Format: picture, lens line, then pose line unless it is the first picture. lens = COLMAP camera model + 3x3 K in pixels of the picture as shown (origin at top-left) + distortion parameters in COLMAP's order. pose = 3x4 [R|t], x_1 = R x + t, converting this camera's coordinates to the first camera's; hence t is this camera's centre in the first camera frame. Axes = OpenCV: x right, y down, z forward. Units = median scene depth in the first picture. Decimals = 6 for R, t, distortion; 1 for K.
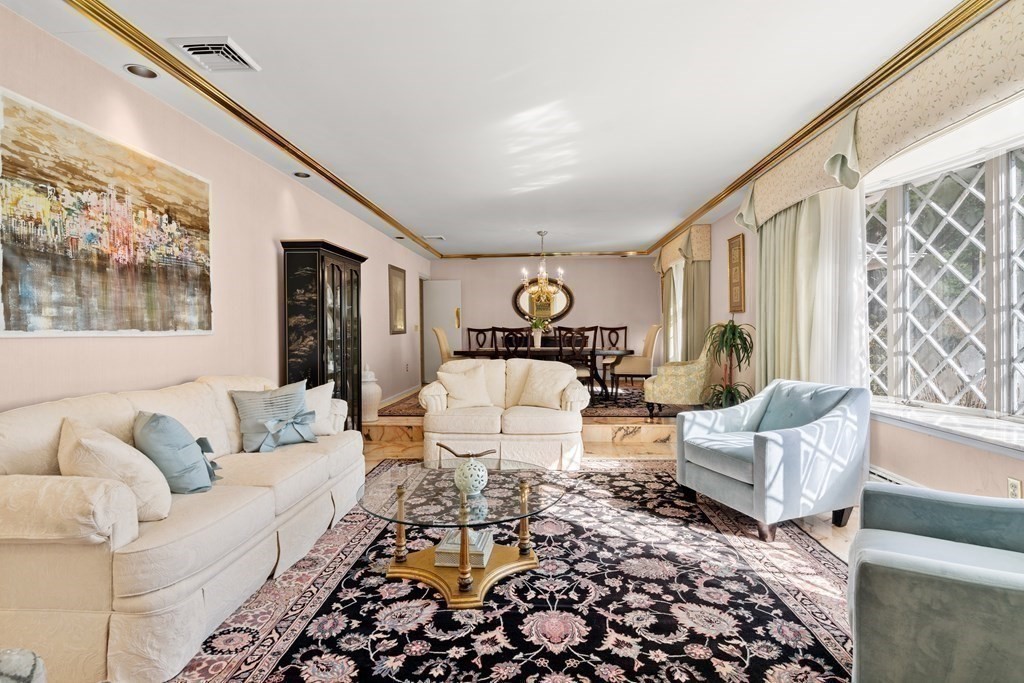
lens RADIAL K [[484.2, 0, 525.7], [0, 484.2, 333.1], [0, 0, 1]] dist [-0.001334, 0.000177]
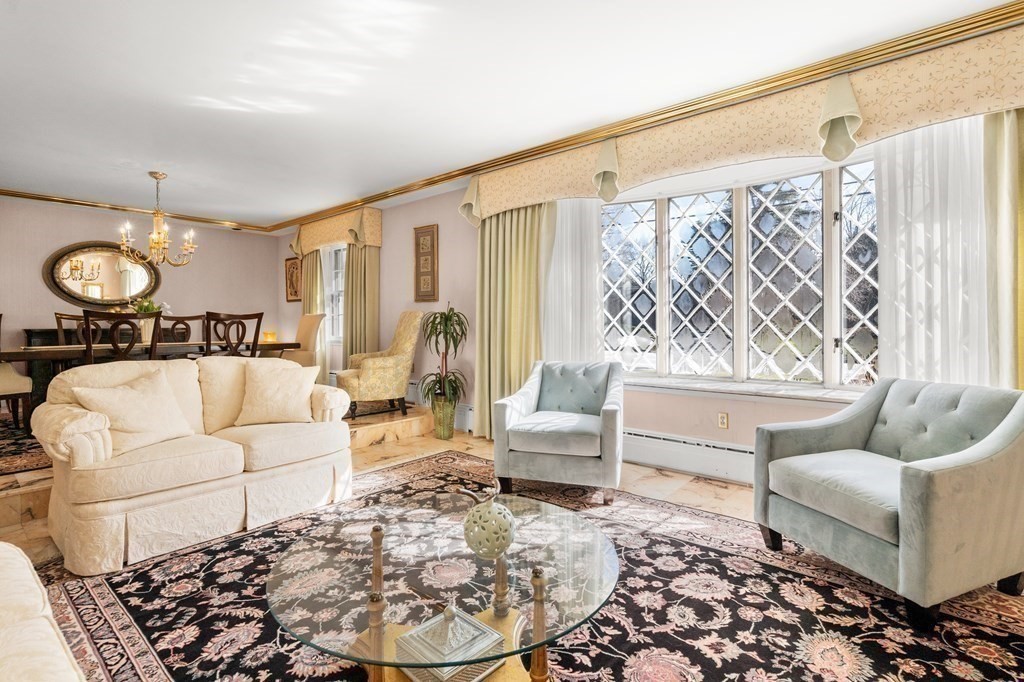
lens RADIAL K [[484.2, 0, 498.0], [0, 484.2, 323.1], [0, 0, 1]] dist [-0.001334, 0.000177]
pose [[0.612310, 0.007049, 0.790586, -0.466781], [0.003199, 0.999930, -0.011392, 0.024582], [-0.790611, 0.009505, 0.612245, 0.456770]]
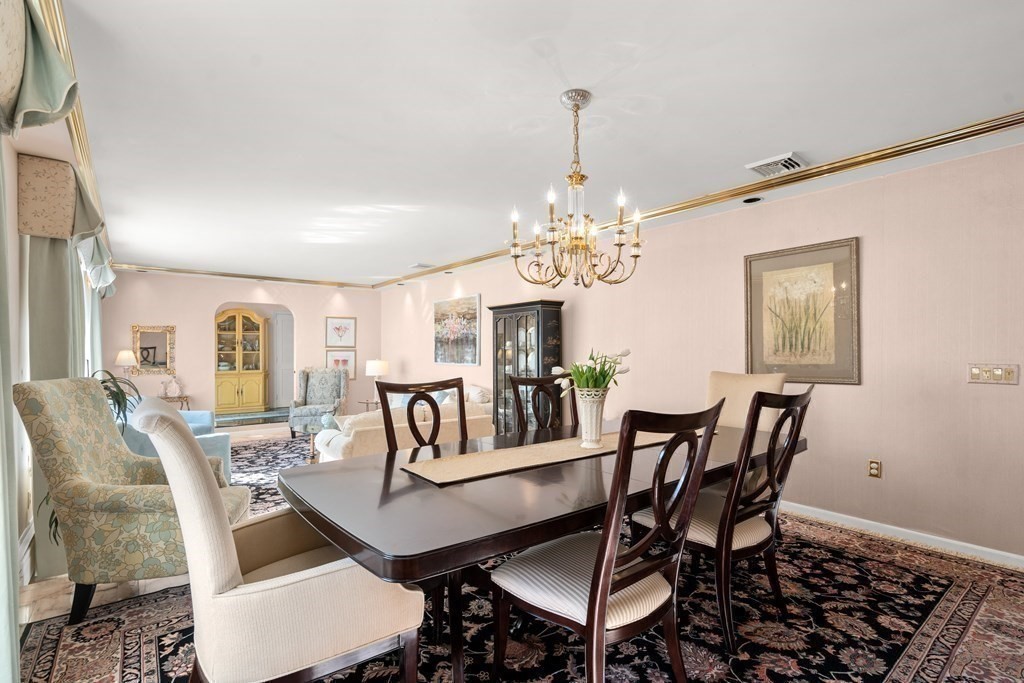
lens RADIAL K [[484.2, 0, 513.6], [0, 484.2, 348.3], [0, 0, 1]] dist [-0.001334, 0.000177]
pose [[0.647120, -0.006927, -0.762356, 0.519292], [-0.003434, 0.999922, -0.012000, 0.001366], [0.762380, 0.010384, 0.647046, 0.219332]]
